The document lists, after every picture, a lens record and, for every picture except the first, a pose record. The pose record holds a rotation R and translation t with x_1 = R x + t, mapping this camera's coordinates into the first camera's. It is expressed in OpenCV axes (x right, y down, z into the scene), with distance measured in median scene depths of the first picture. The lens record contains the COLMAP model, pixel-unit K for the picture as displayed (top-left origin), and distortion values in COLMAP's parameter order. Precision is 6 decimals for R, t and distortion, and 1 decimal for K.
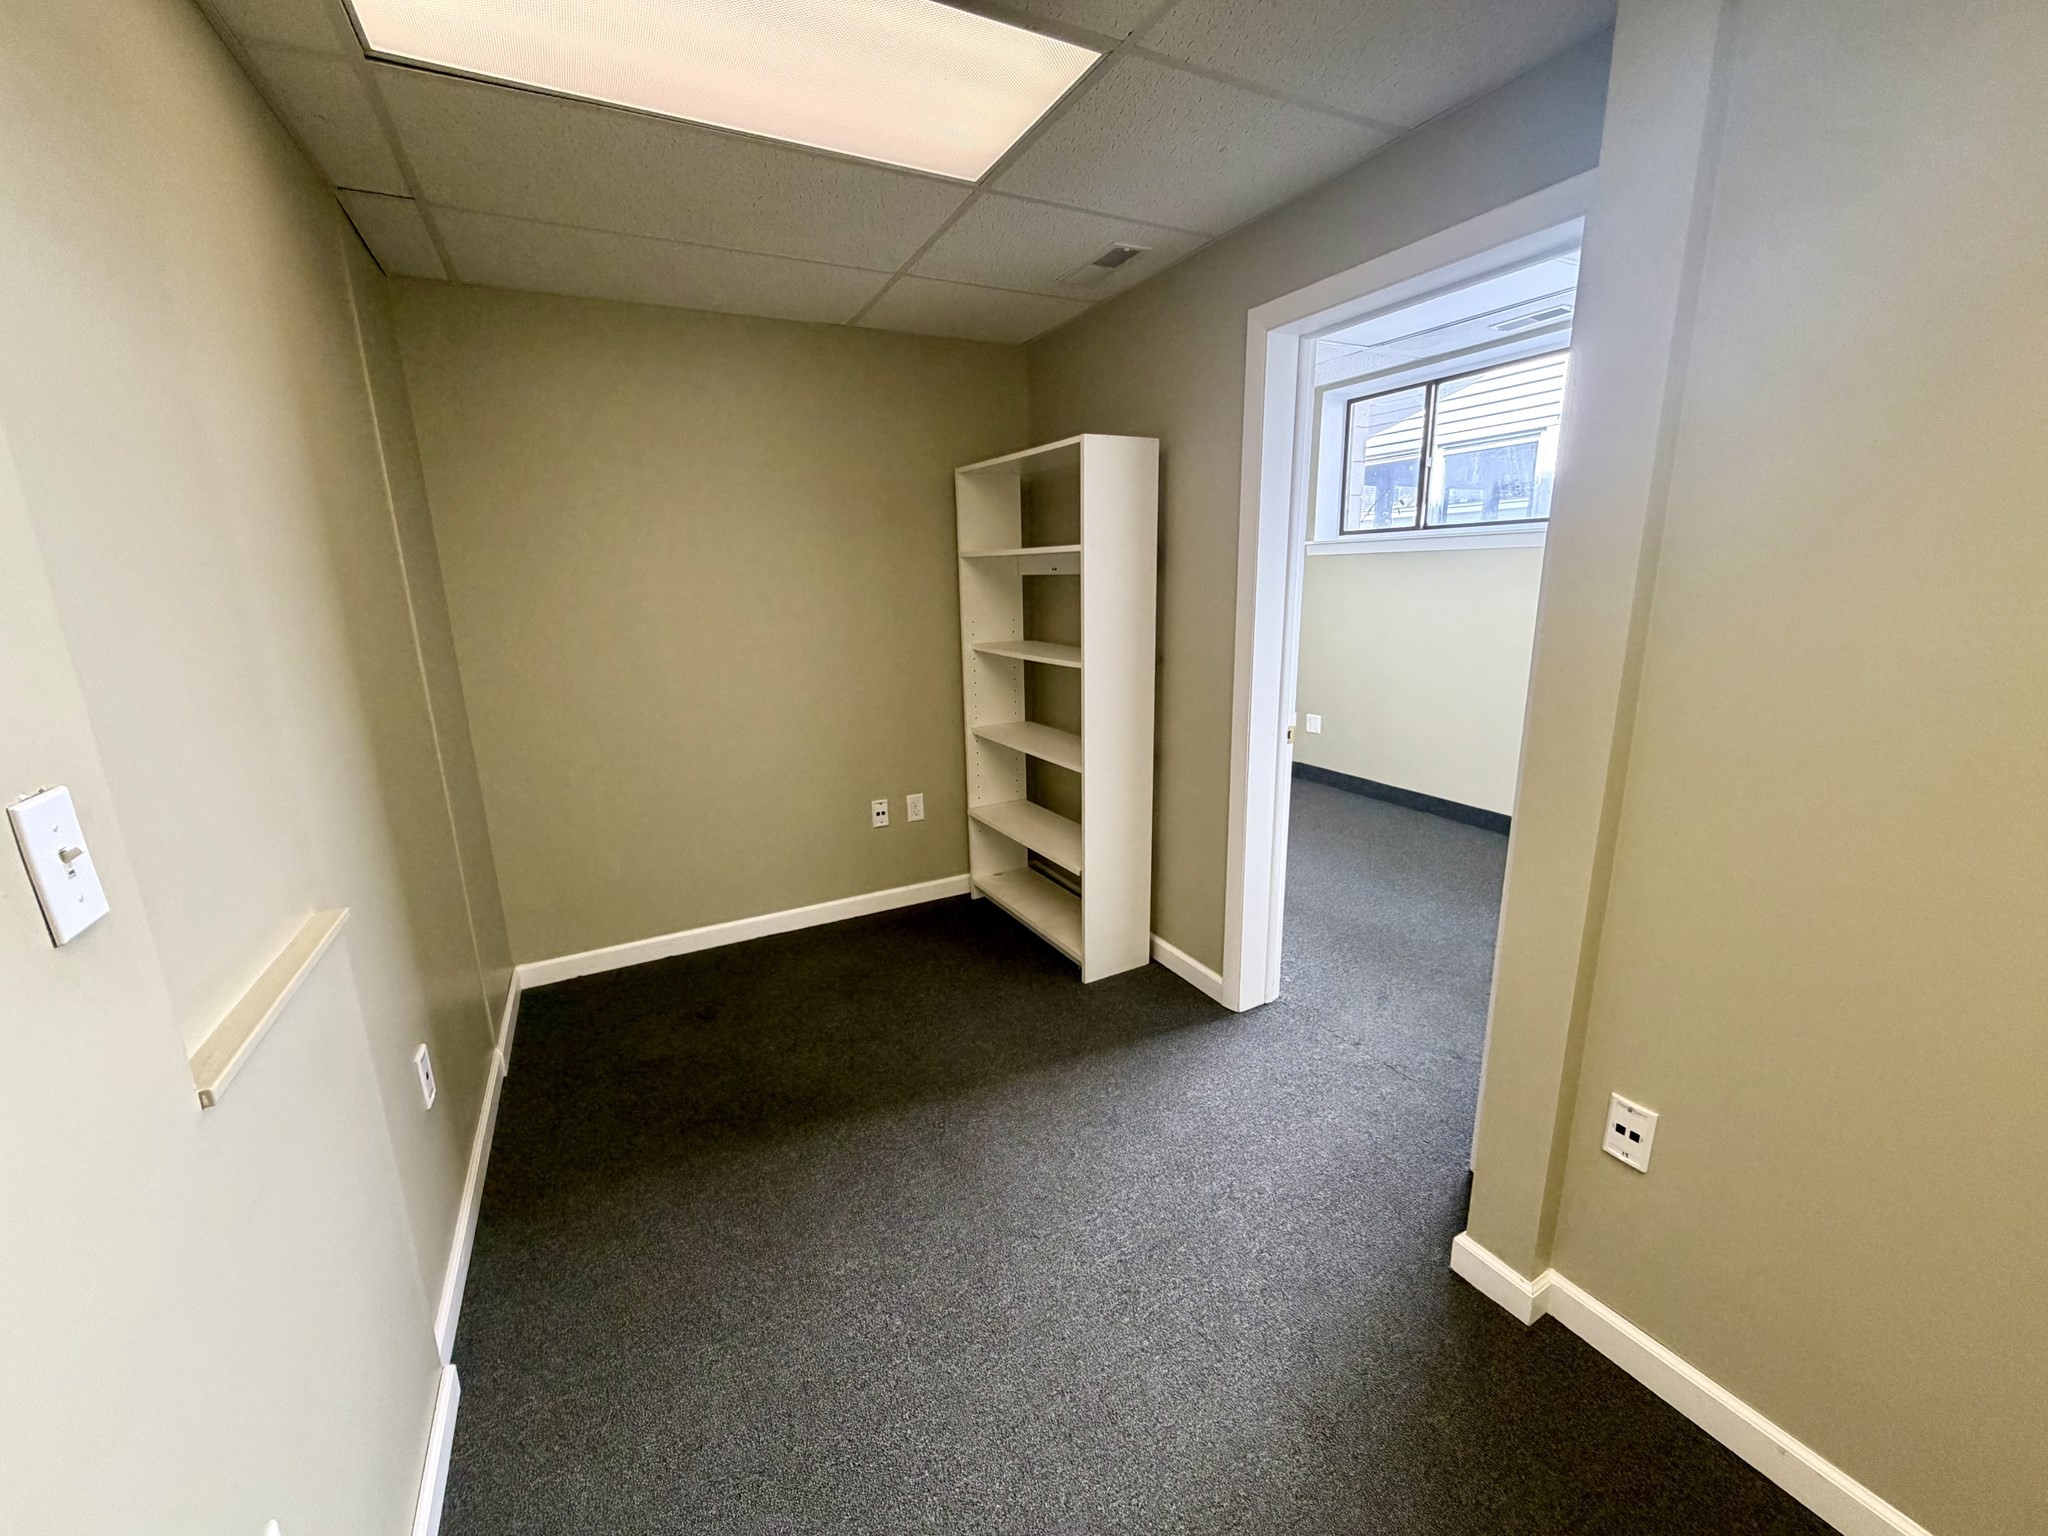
lens RADIAL K [[818.9, 0, 1023.6], [0, 818.9, 773.3], [0, 0, 1]] dist [0.000804, 0.000174]
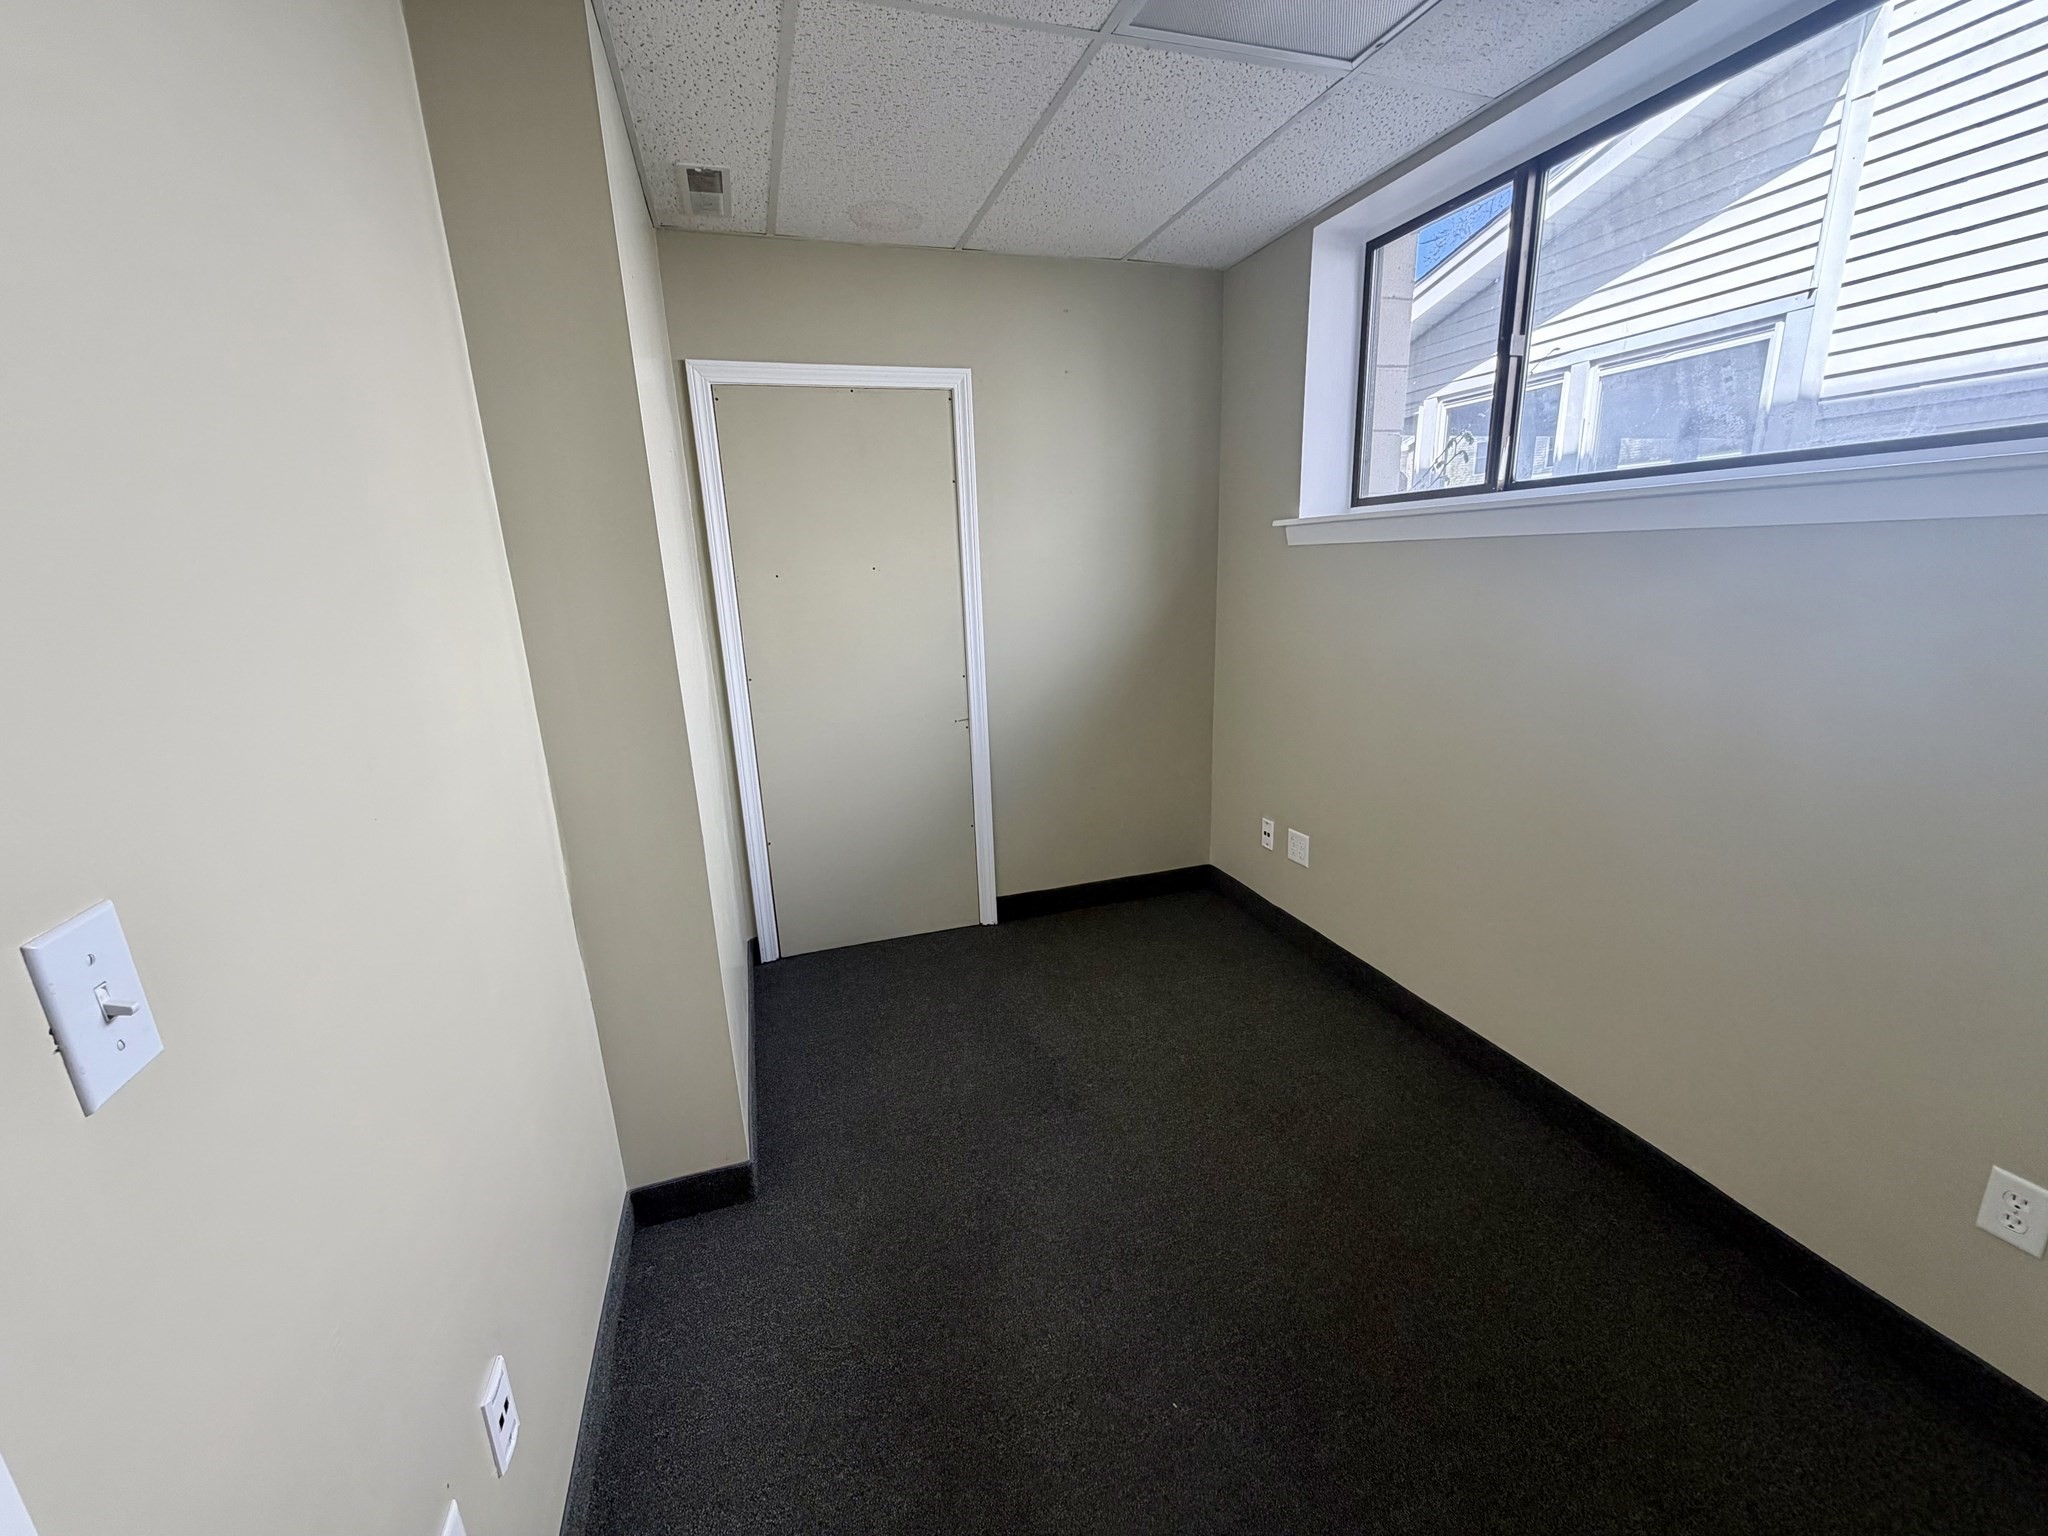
lens RADIAL K [[818.9, 0, 1027.8], [0, 818.9, 771.9], [0, 0, 1]] dist [0.000804, 0.000174]
pose [[0.987718, 0.028020, -0.153714, 0.287017], [-0.024935, 0.999448, 0.021962, -0.133185], [0.154244, -0.017859, 0.987871, 0.470639]]
